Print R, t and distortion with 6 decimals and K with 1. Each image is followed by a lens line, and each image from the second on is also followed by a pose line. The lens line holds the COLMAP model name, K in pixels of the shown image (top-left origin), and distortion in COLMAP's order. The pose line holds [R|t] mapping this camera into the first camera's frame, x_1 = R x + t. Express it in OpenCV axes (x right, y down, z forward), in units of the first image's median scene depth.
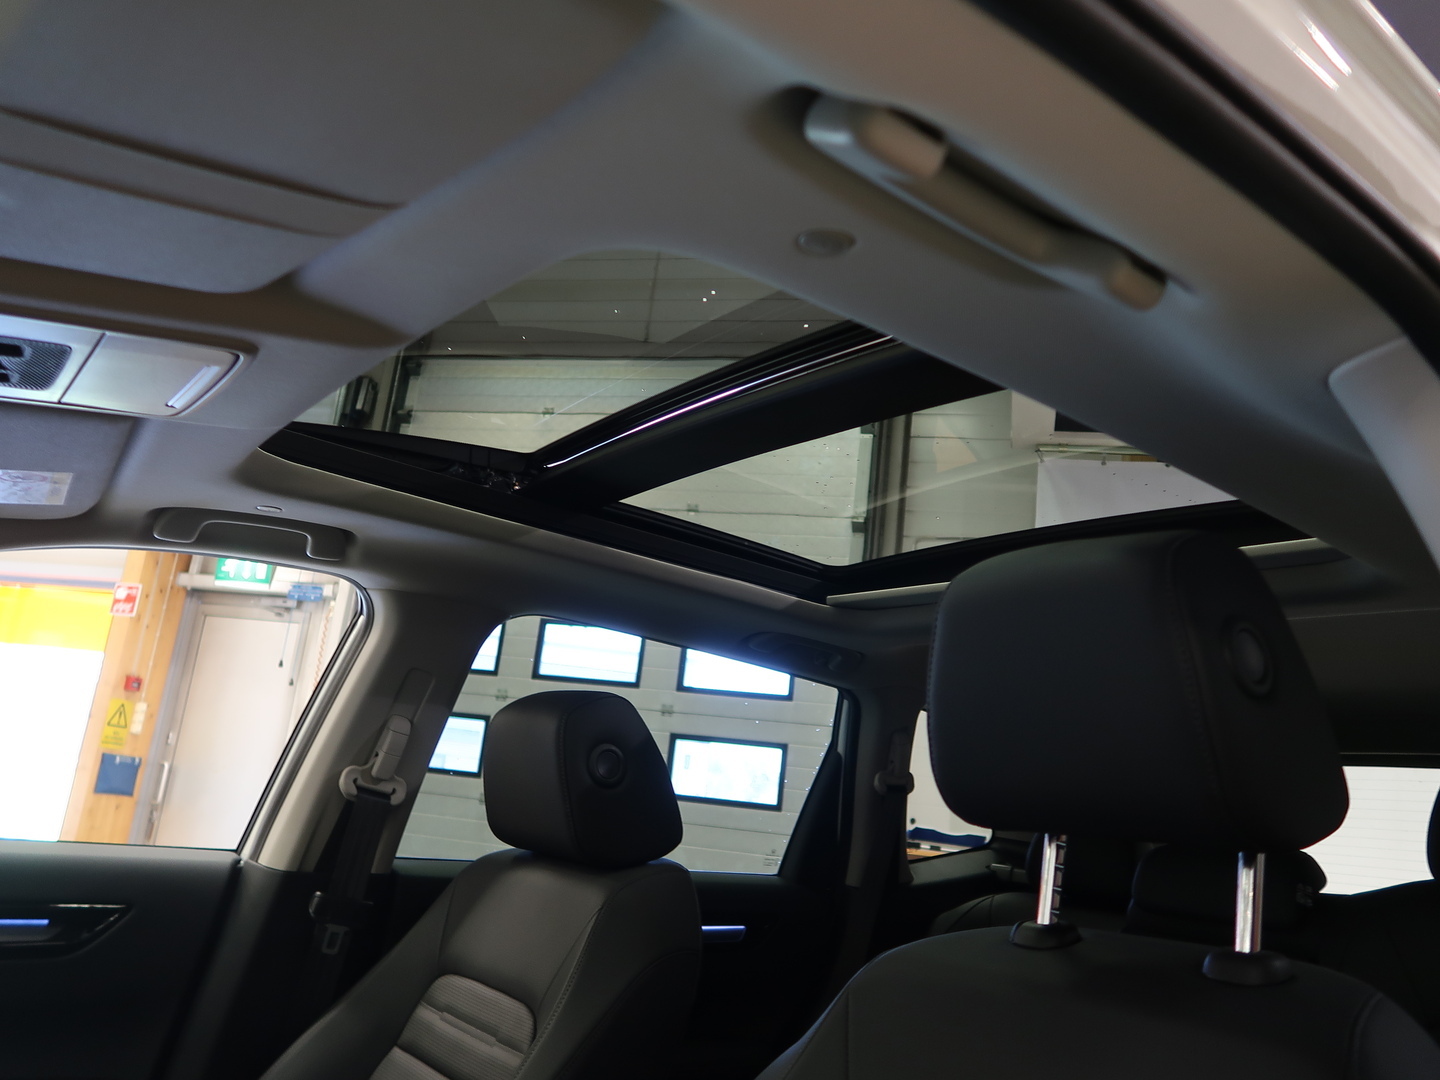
lens RADIAL K [[1120.2, 0, 722.0], [0, 1120.2, 536.9], [0, 0, 1]] dist [-0.022048, 0.008052]
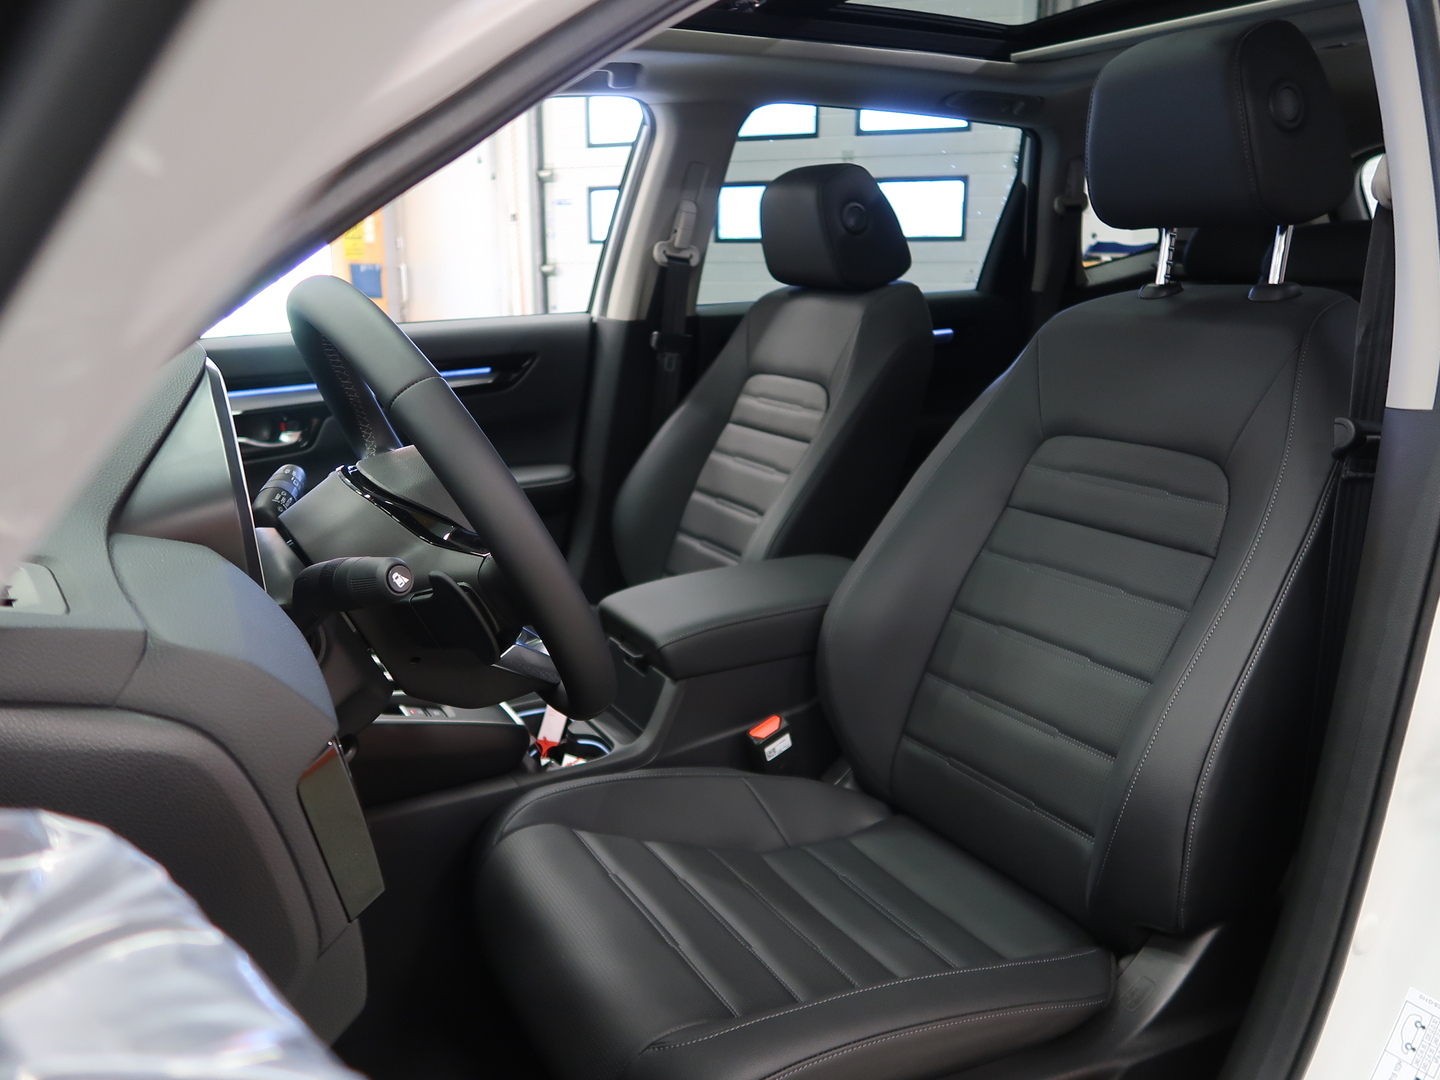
lens RADIAL K [[1120.2, 0, 716.7], [0, 1120.2, 537.8], [0, 0, 1]] dist [-0.022048, 0.008052]
pose [[0.981497, -0.073030, -0.177005, -0.047025], [0.146938, 0.879985, 0.451703, -0.085525], [0.122774, -0.469354, 0.874433, -0.365308]]
